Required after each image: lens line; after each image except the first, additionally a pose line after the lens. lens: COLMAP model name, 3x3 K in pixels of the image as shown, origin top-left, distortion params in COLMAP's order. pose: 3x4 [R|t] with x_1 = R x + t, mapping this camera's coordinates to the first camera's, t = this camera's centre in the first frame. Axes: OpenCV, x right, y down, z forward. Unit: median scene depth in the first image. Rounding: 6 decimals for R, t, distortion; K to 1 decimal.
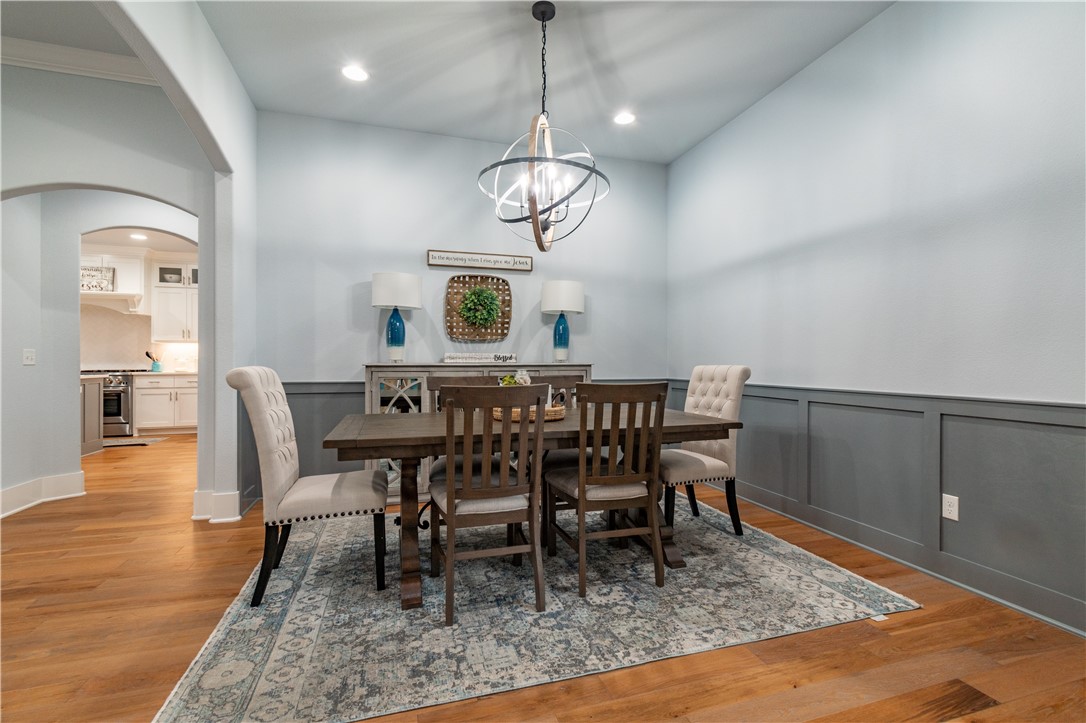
lens RADIAL K [[487.8, 0, 550.0], [0, 487.8, 364.1], [0, 0, 1]] dist [0.003788, -0.002121]
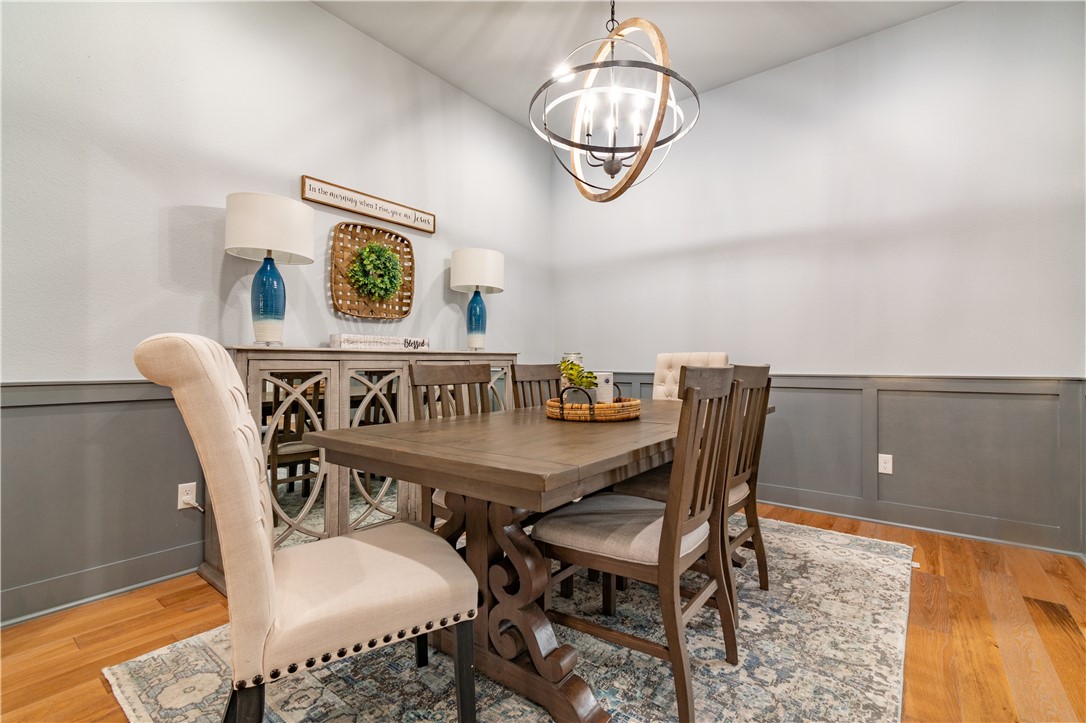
lens RADIAL K [[487.8, 0, 538.9], [0, 487.8, 361.9], [0, 0, 1]] dist [0.003788, -0.002121]
pose [[0.816702, 0.000005, 0.577059, -0.410121], [0.004911, 0.999964, -0.006959, 0.023678], [-0.577038, 0.008517, 0.816673, 0.319288]]
